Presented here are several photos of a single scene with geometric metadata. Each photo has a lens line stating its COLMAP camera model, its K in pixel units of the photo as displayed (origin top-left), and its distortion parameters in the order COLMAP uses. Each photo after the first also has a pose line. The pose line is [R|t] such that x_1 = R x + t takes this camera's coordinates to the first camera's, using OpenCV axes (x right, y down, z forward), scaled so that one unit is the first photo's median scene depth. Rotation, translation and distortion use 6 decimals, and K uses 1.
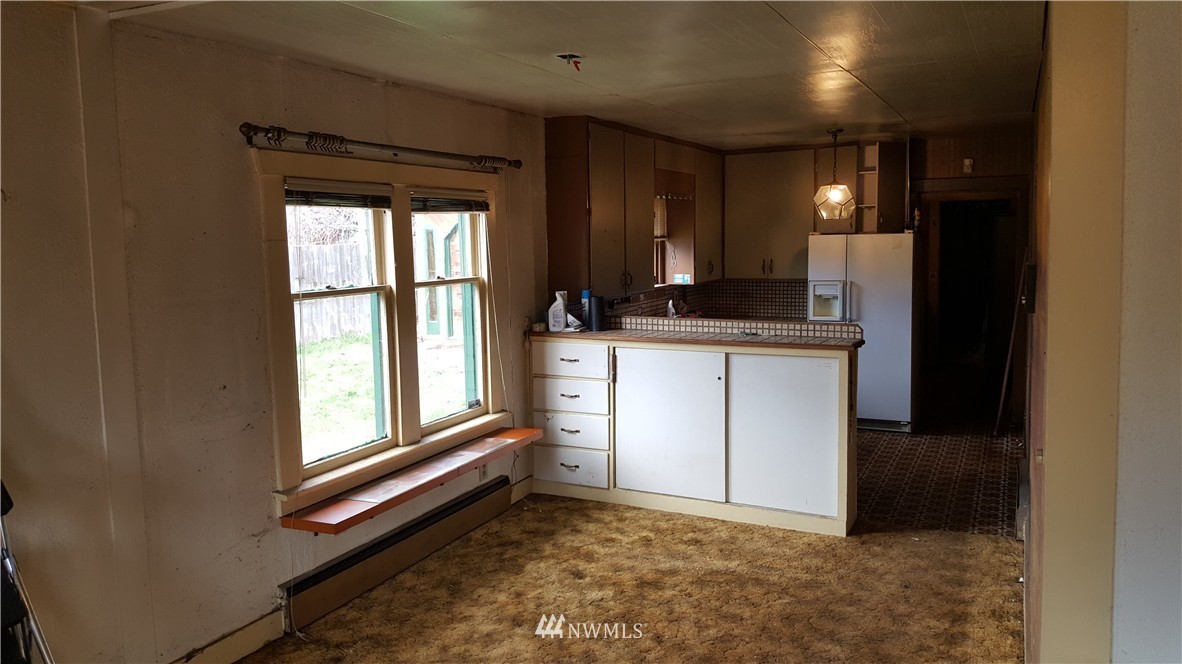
lens RADIAL K [[900.4, 0, 591.0], [0, 900.4, 332.0], [0, 0, 1]] dist [0.038873, -0.121585]
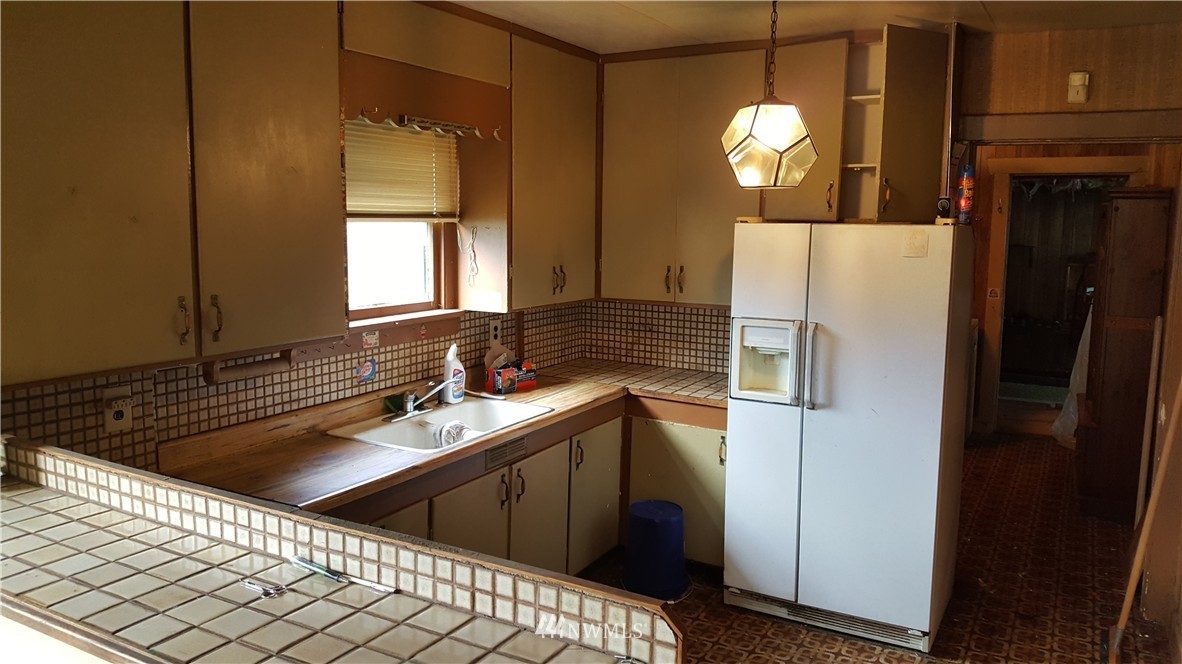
lens RADIAL K [[970.8, 0, 591.0], [0, 970.8, 346.7], [0, 0, 1]] dist [0.064246, -0.164277]
pose [[0.998944, 0.038157, -0.025587, 0.179935], [-0.037353, 0.998815, 0.031184, -0.054081], [0.026747, -0.030195, 0.999186, 0.477096]]
